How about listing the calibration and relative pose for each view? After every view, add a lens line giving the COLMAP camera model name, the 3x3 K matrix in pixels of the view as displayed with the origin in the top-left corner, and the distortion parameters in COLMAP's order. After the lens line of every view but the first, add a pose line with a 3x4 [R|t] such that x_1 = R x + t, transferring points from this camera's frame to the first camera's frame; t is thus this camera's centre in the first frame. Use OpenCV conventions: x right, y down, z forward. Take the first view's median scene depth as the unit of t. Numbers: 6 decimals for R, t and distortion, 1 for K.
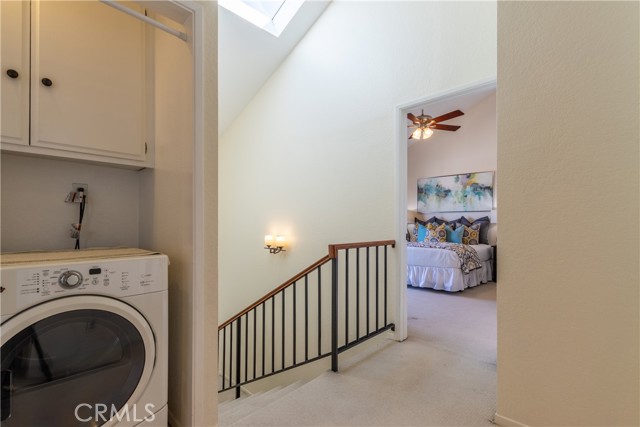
lens RADIAL K [[300.3, 0, 312.1], [0, 300.3, 223.1], [0, 0, 1]] dist [0.005260, 0.000224]
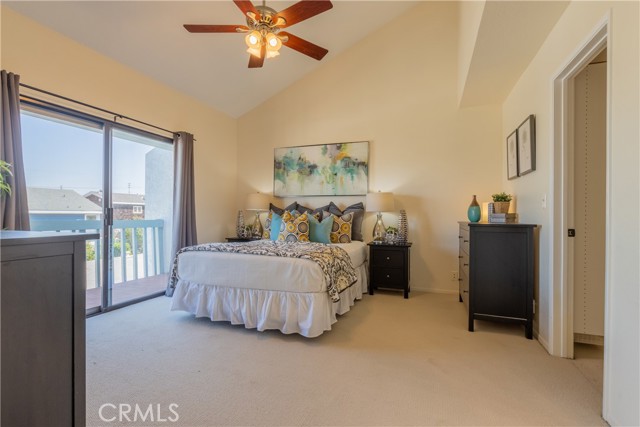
lens RADIAL K [[304.4, 0, 318.4], [0, 304.4, 213.5], [0, 0, 1]] dist [-0.000155, 0.000846]
pose [[0.915212, 0.001584, 0.402969, 0.250996], [-0.004356, 0.999973, 0.005964, 0.000771], [-0.402948, -0.007214, 0.915194, 0.485277]]
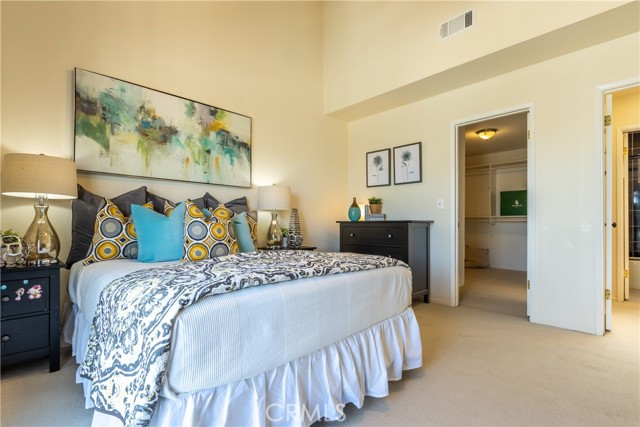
lens RADIAL K [[304.4, 0, 328.6], [0, 304.4, 227.8], [0, 0, 1]] dist [-0.000155, 0.000846]
pose [[0.007036, -0.016842, 0.999833, 0.033885], [-0.007551, 0.999829, 0.016895, 0.031672], [-0.999947, -0.007668, 0.006907, 1.129784]]
